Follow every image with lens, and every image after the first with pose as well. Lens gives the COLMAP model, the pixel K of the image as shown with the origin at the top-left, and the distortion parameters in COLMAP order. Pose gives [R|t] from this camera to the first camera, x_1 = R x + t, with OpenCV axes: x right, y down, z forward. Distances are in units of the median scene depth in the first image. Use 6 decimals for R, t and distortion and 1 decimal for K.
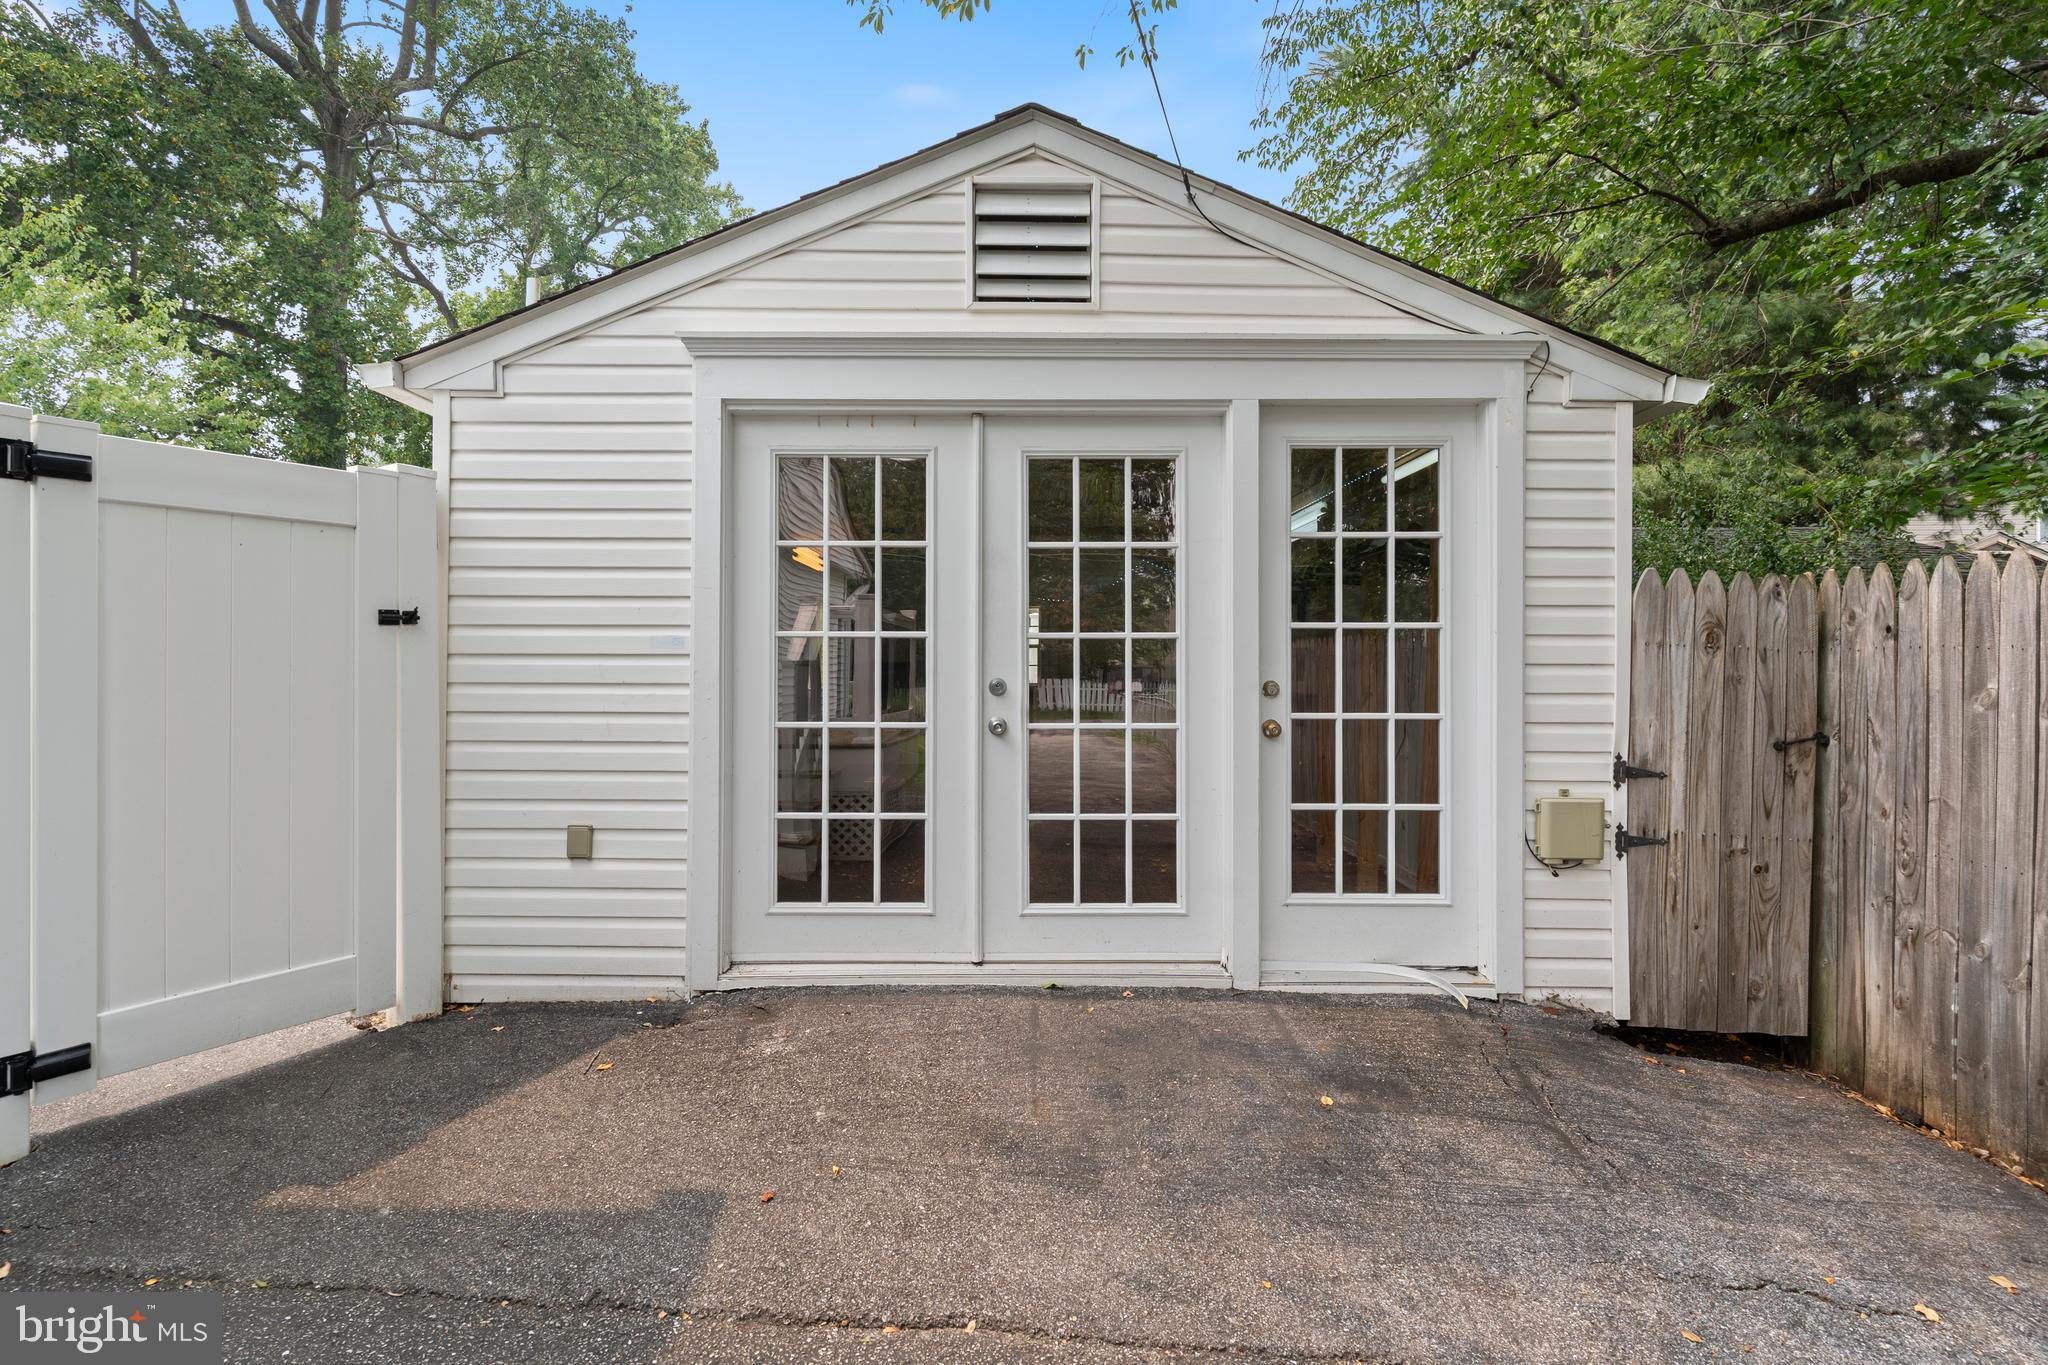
lens RADIAL K [[1003.1, 0, 1021.1], [0, 1003.1, 669.2], [0, 0, 1]] dist [0.000592, -0.000368]
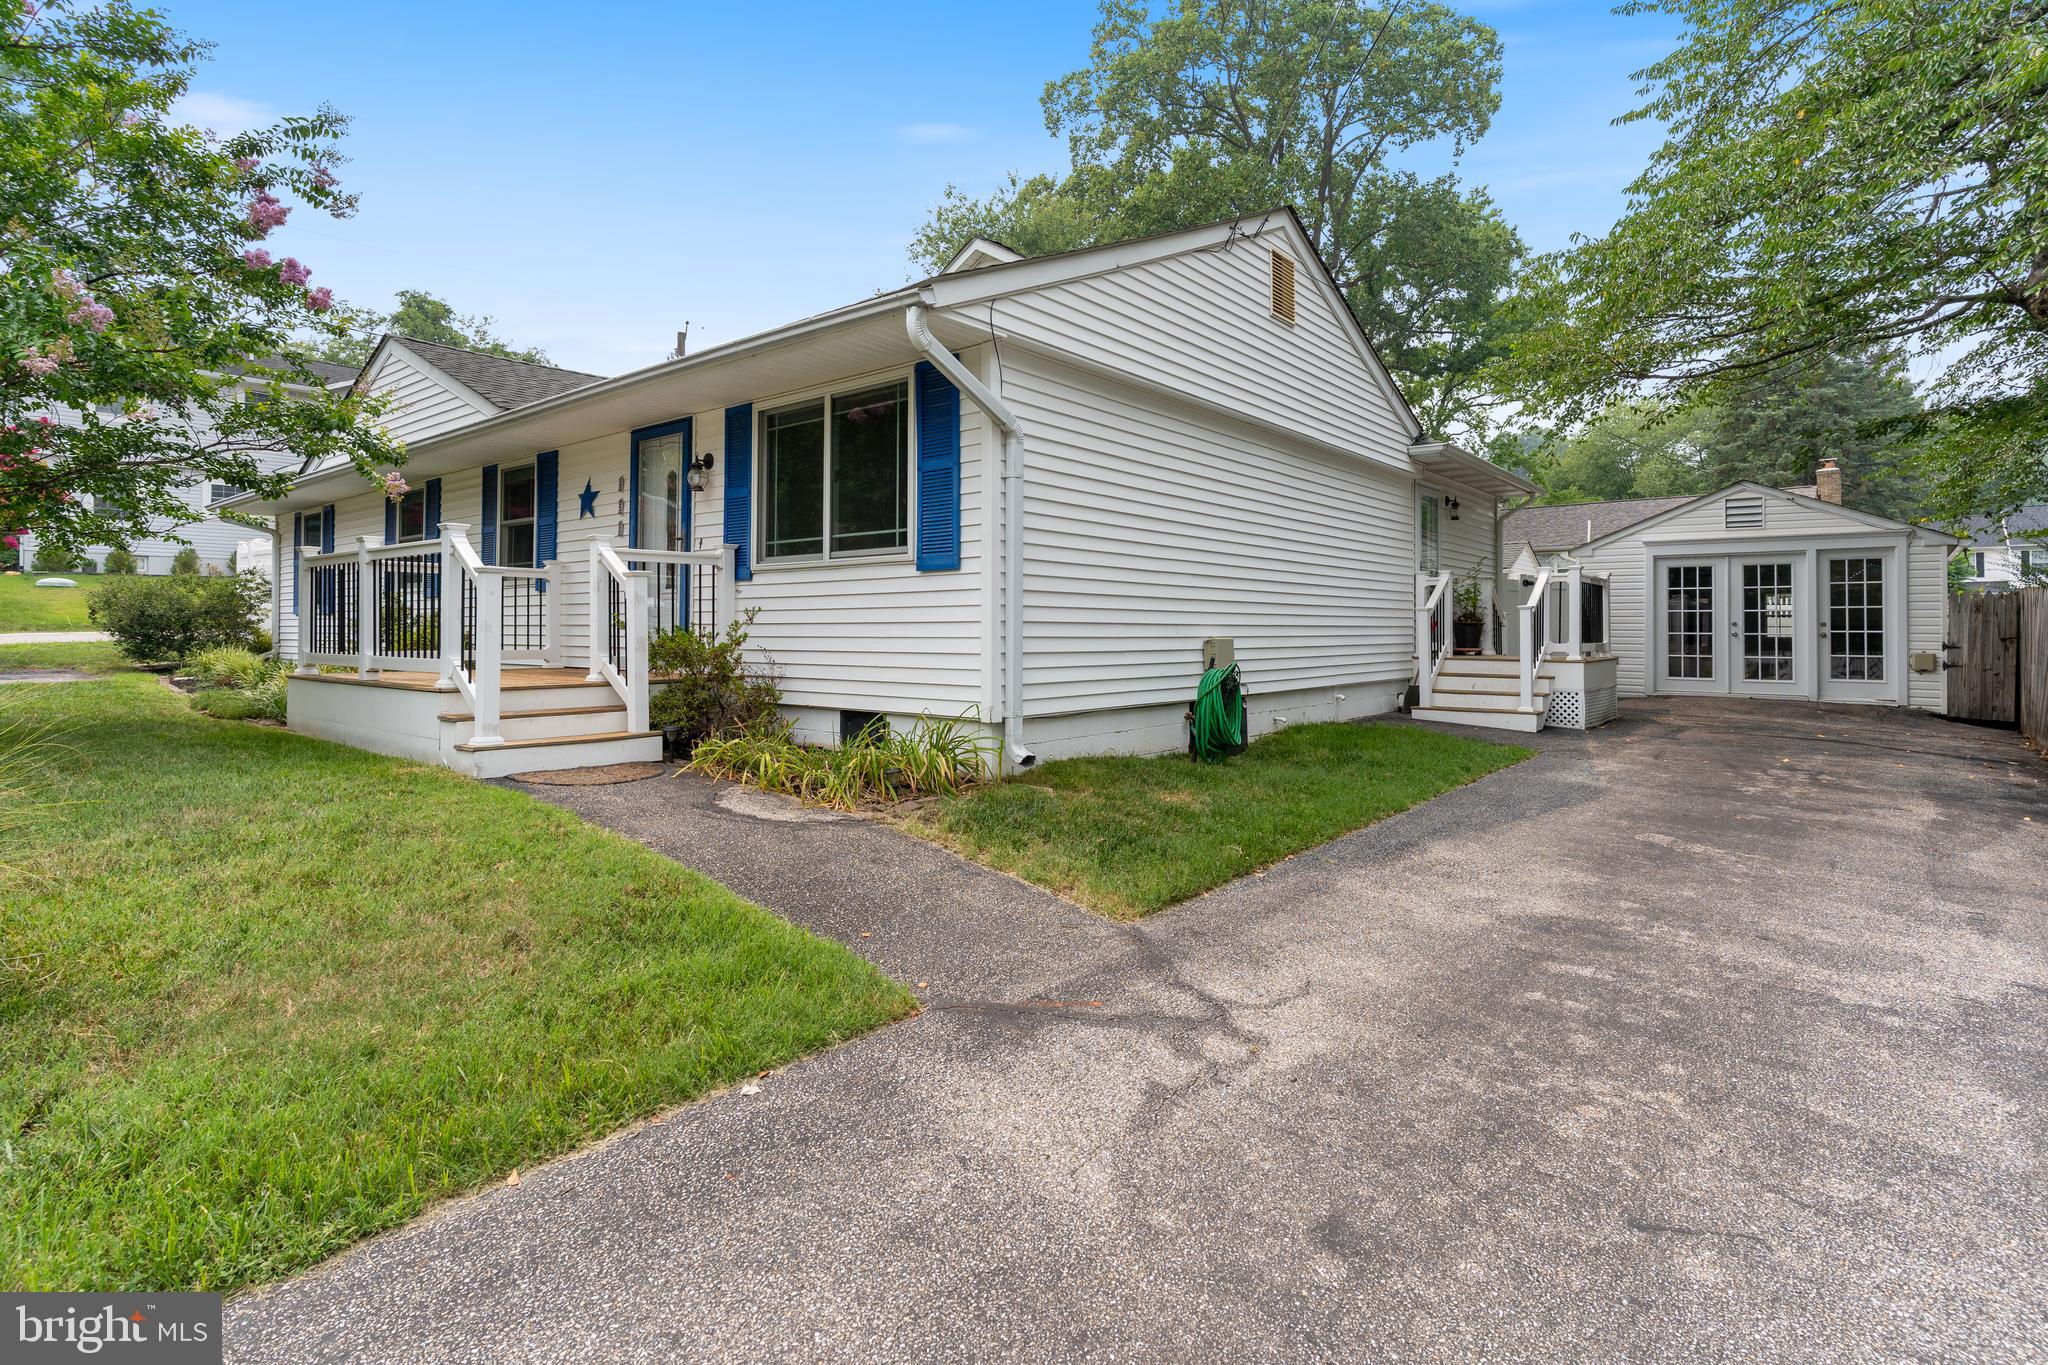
lens RADIAL K [[1003.1, 0, 1005.0], [0, 1003.1, 615.6], [0, 0, 1]] dist [0.000592, -0.000368]
pose [[0.757539, -0.005003, -0.652771, 0.391822], [-0.010815, 0.999737, -0.020213, 0.099745], [0.652700, 0.022372, 0.757286, -3.981703]]
